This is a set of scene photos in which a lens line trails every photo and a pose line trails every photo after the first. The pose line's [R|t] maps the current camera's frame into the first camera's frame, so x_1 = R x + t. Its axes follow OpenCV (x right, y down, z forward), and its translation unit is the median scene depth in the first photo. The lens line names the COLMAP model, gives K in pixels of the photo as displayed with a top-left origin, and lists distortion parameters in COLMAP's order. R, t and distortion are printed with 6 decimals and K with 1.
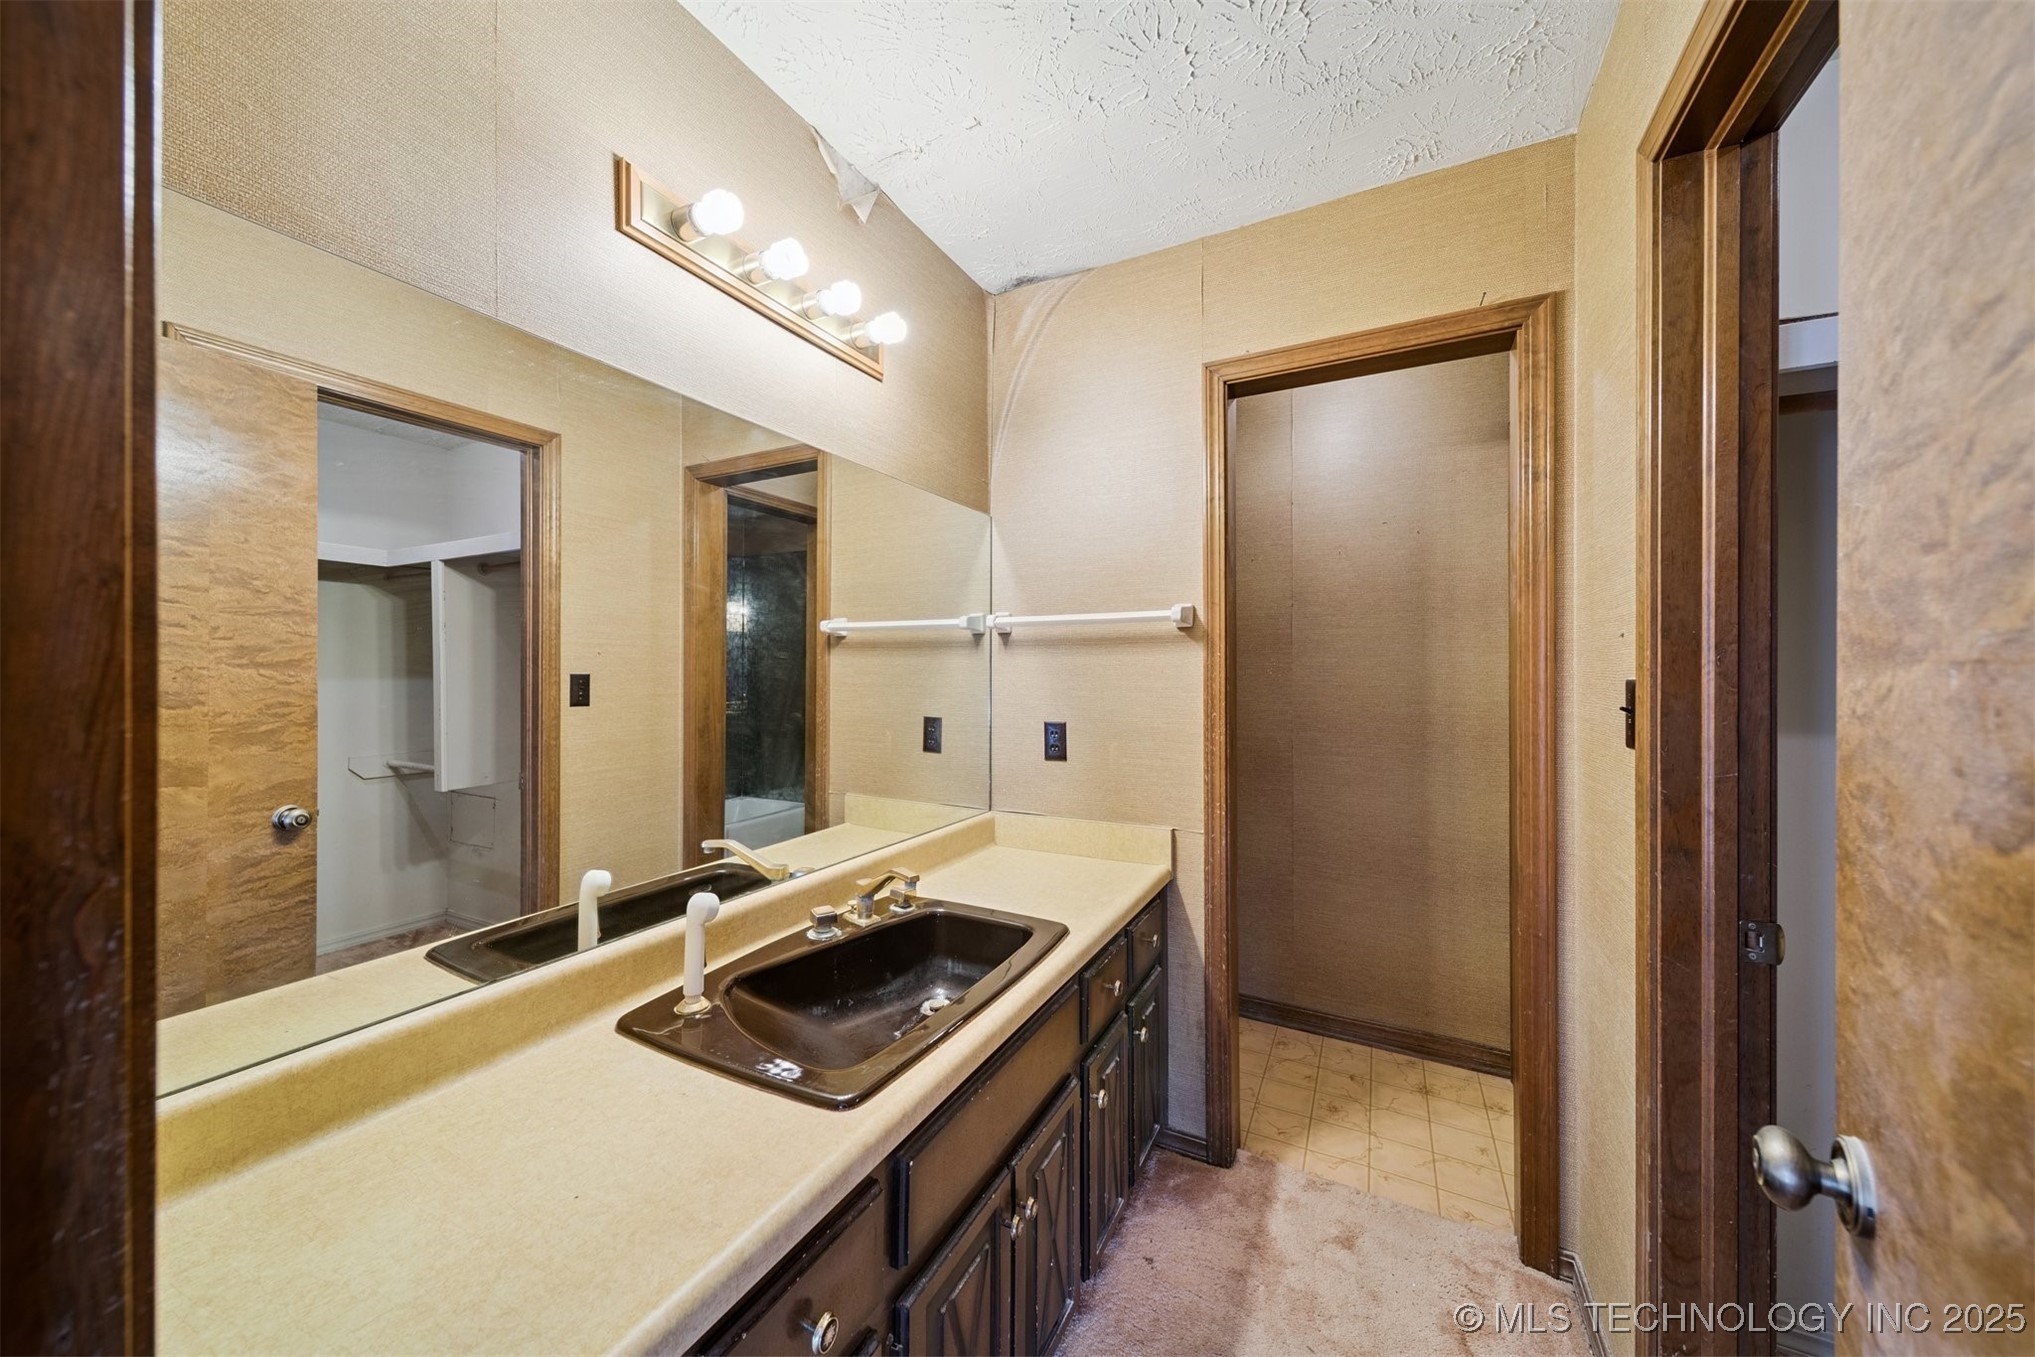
lens RADIAL K [[720.9, 0, 1001.0], [0, 720.9, 673.1], [0, 0, 1]] dist [-0.000106, -0.000896]
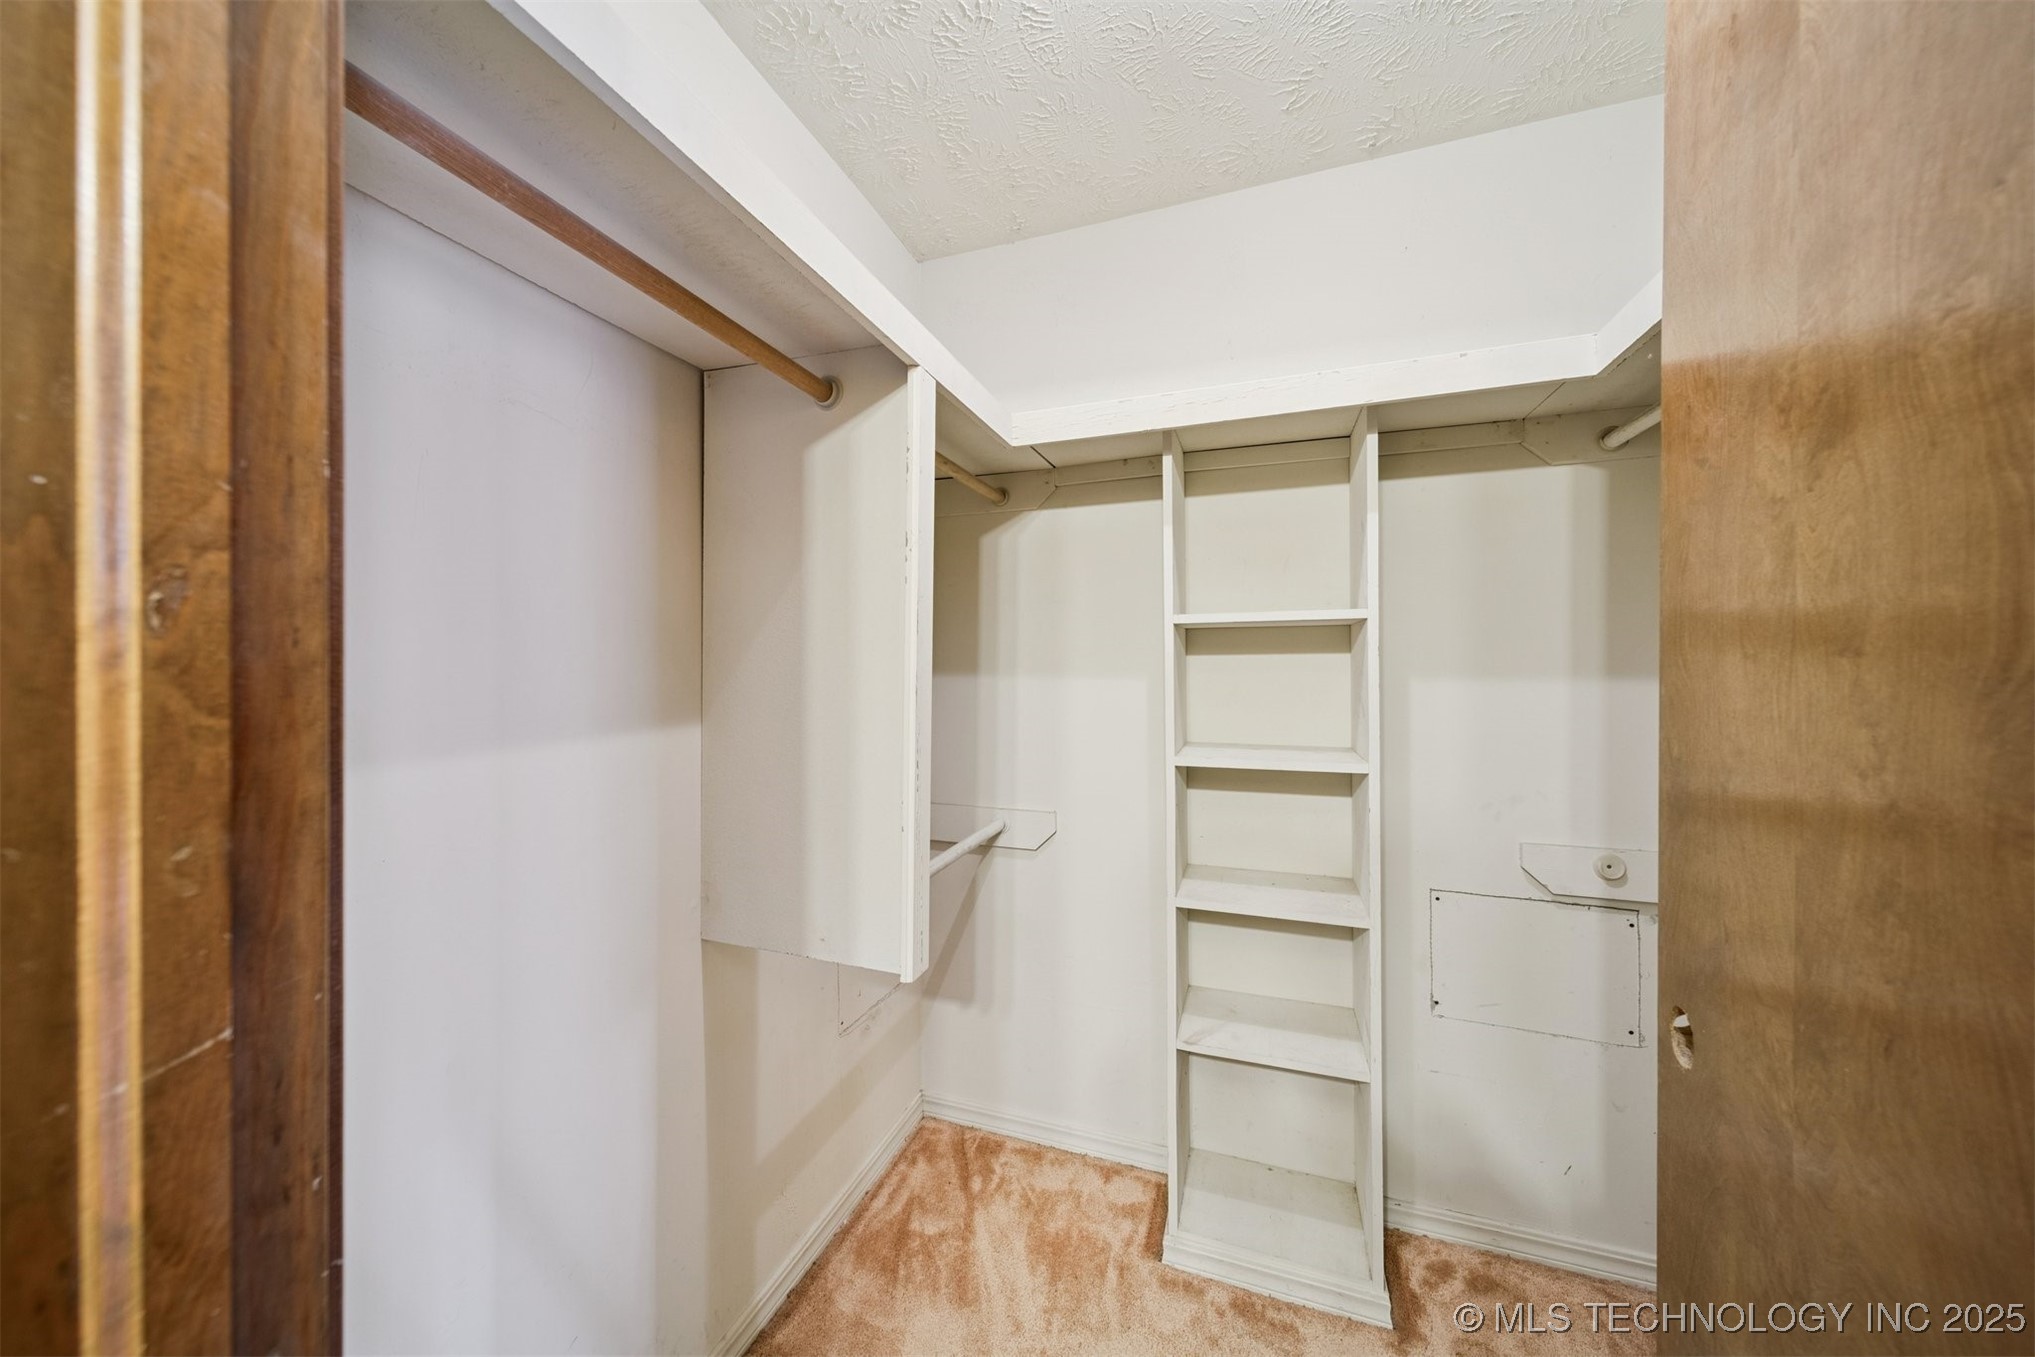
lens RADIAL K [[720.9, 0, 1004.5], [0, 720.9, 671.2], [0, 0, 1]] dist [-0.000106, -0.000896]
pose [[-0.162375, -0.003715, 0.986722, 0.705004], [0.004362, 0.999980, 0.004483, 0.003877], [-0.986719, 0.005032, -0.162356, 0.752742]]
